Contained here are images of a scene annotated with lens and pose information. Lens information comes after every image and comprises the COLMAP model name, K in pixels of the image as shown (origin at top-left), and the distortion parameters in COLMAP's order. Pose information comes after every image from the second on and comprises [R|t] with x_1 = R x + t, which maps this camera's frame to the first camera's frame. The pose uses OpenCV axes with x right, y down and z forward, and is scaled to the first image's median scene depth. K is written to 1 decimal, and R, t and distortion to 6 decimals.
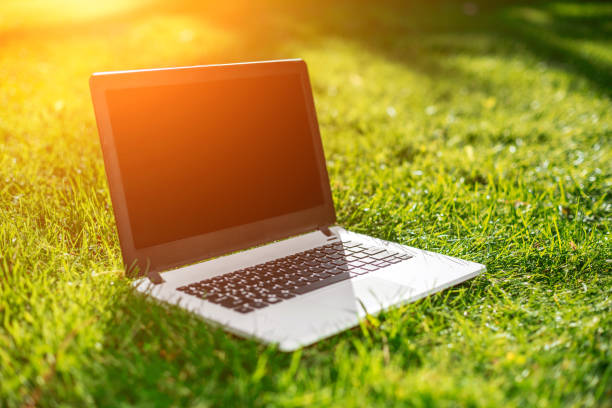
lens RADIAL K [[918.2, 0, 306.0], [0, 918.2, 204.0], [0, 0, 1]] dist [-0.156647, 0.032002]
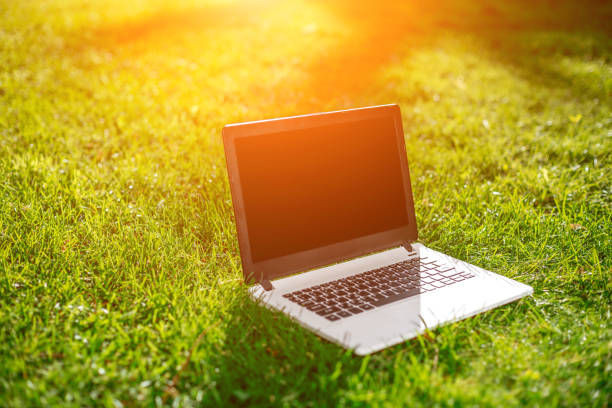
lens RADIAL K [[918.2, 0, 306.0], [0, 918.2, 204.0], [0, 0, 1]] dist [-0.156647, 0.032002]
pose [[0.989916, 0.051129, -0.132107, 0.055477], [-0.043943, 0.997421, 0.056756, -0.111895], [0.134668, -0.050379, 0.989609, -0.271496]]
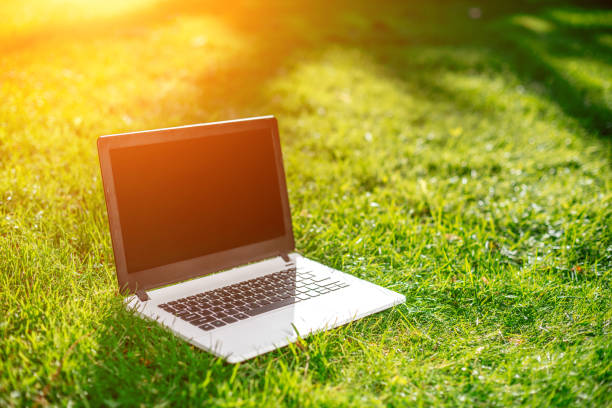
lens RADIAL K [[918.2, 0, 306.0], [0, 918.2, 204.0], [0, 0, 1]] dist [-0.156647, 0.032002]
pose [[0.998561, 0.048798, -0.022241, 0.090267], [-0.047965, 0.998181, 0.036533, -0.109394], [0.023983, -0.035413, 0.999085, -0.284783]]
